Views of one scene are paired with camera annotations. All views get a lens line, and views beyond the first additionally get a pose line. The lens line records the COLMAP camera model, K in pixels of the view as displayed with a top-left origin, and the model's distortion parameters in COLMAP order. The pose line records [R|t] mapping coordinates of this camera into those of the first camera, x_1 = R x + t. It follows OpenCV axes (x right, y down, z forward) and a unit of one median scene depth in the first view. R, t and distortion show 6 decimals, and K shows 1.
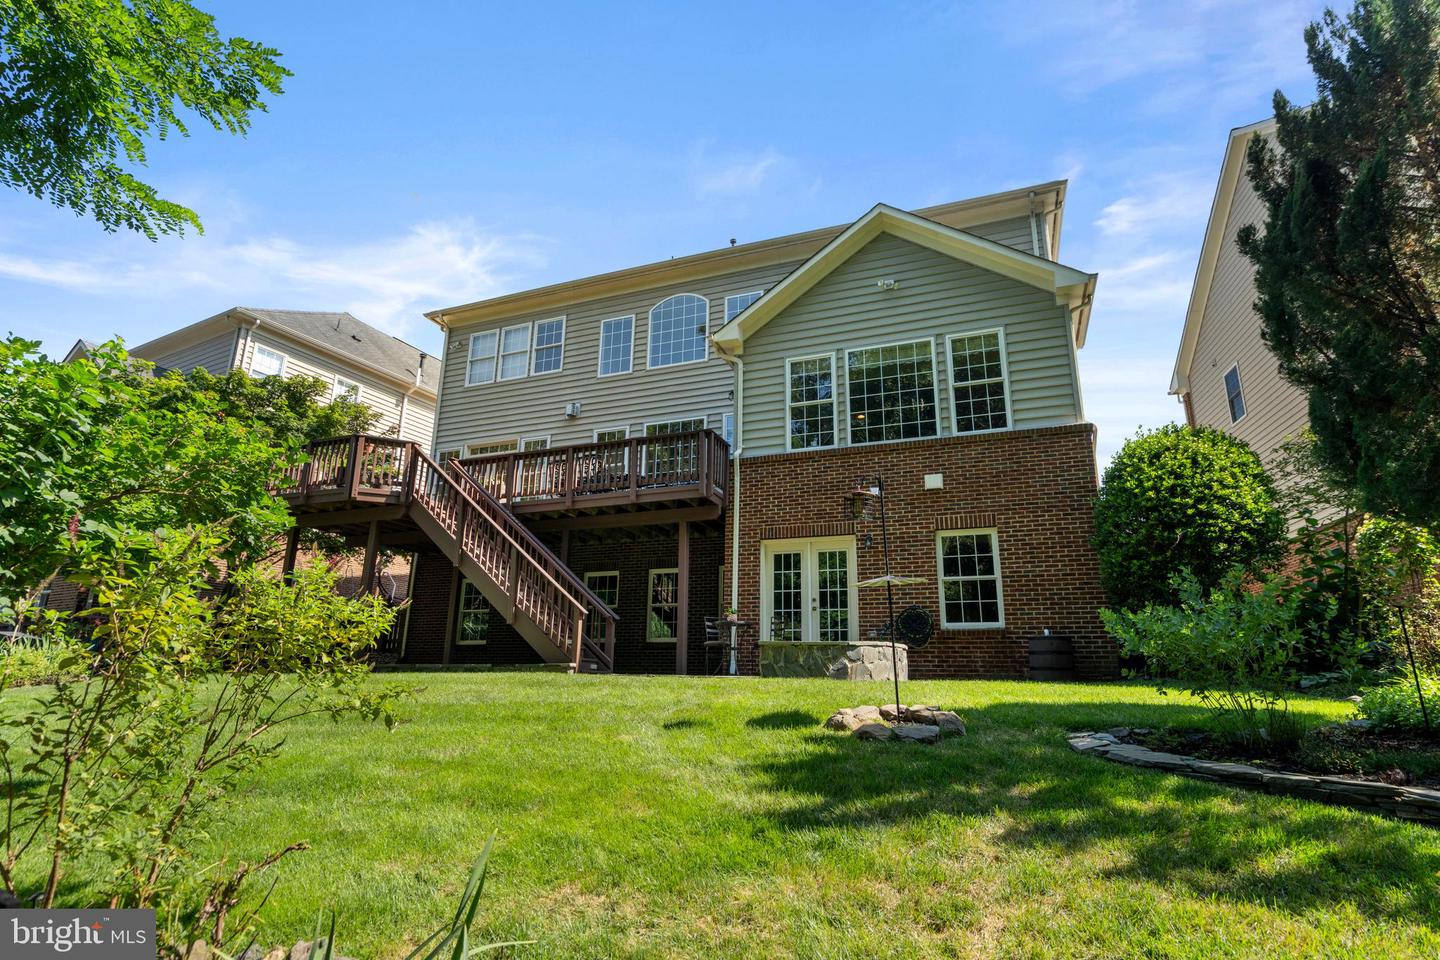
lens RADIAL K [[766.5, 0, 720.0], [0, 766.5, 480.0], [0, 0, 1]] dist [0.003577, 0.000940]
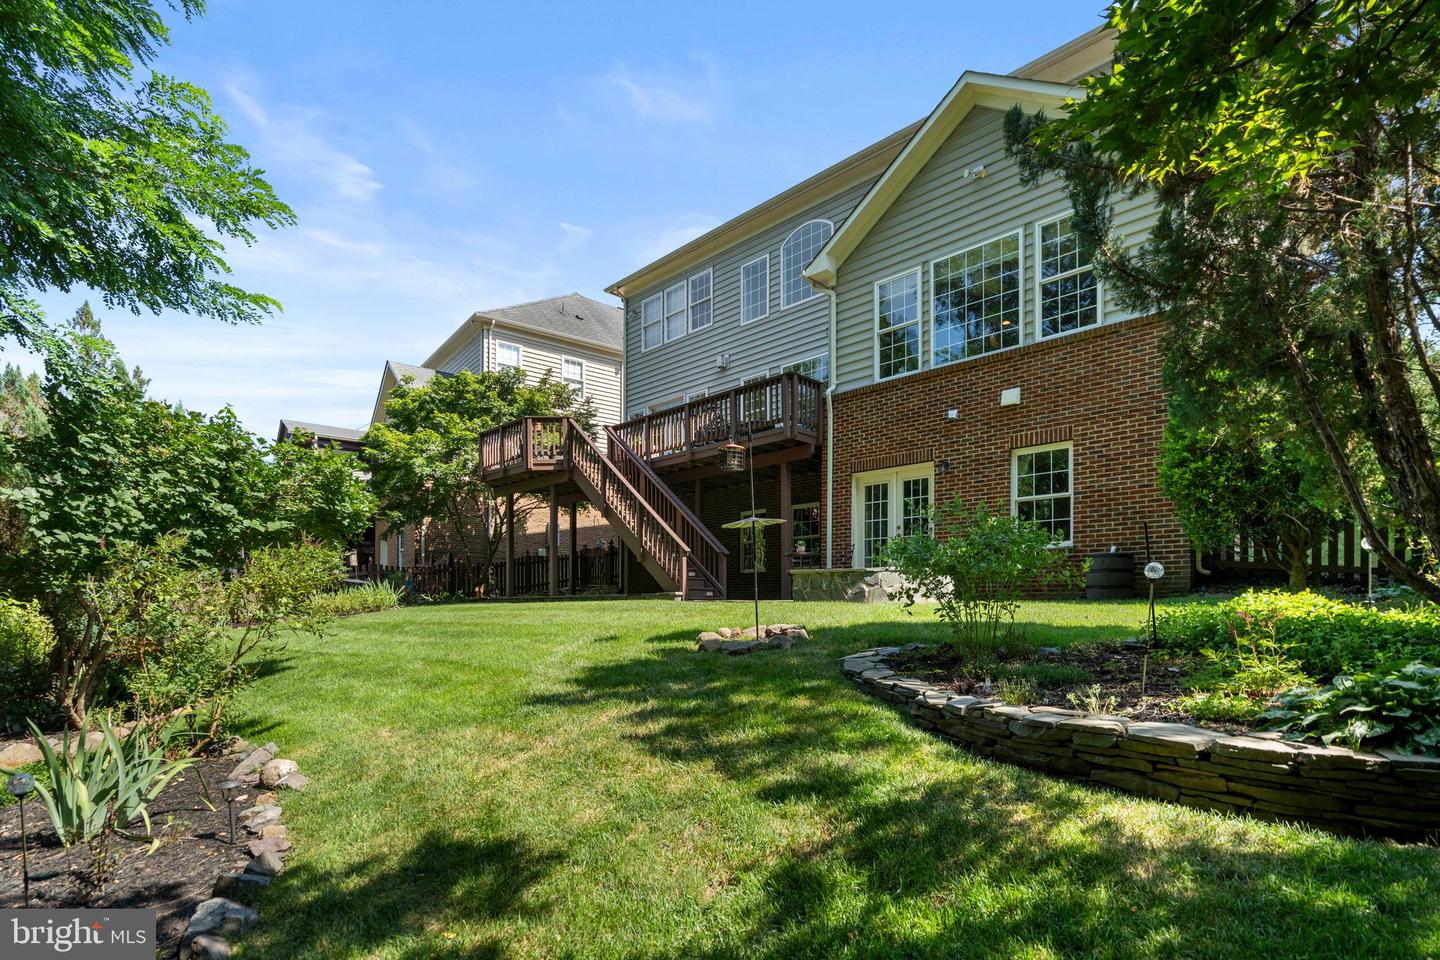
lens RADIAL K [[762.9, 0, 719.7], [0, 762.9, 603.3], [0, 0, 1]] dist [0.004628, 0.000578]
pose [[0.905637, -0.015857, -0.423756, 0.320426], [0.122869, 0.966246, 0.226434, -0.008570], [0.405862, -0.257134, 0.877017, -0.034250]]
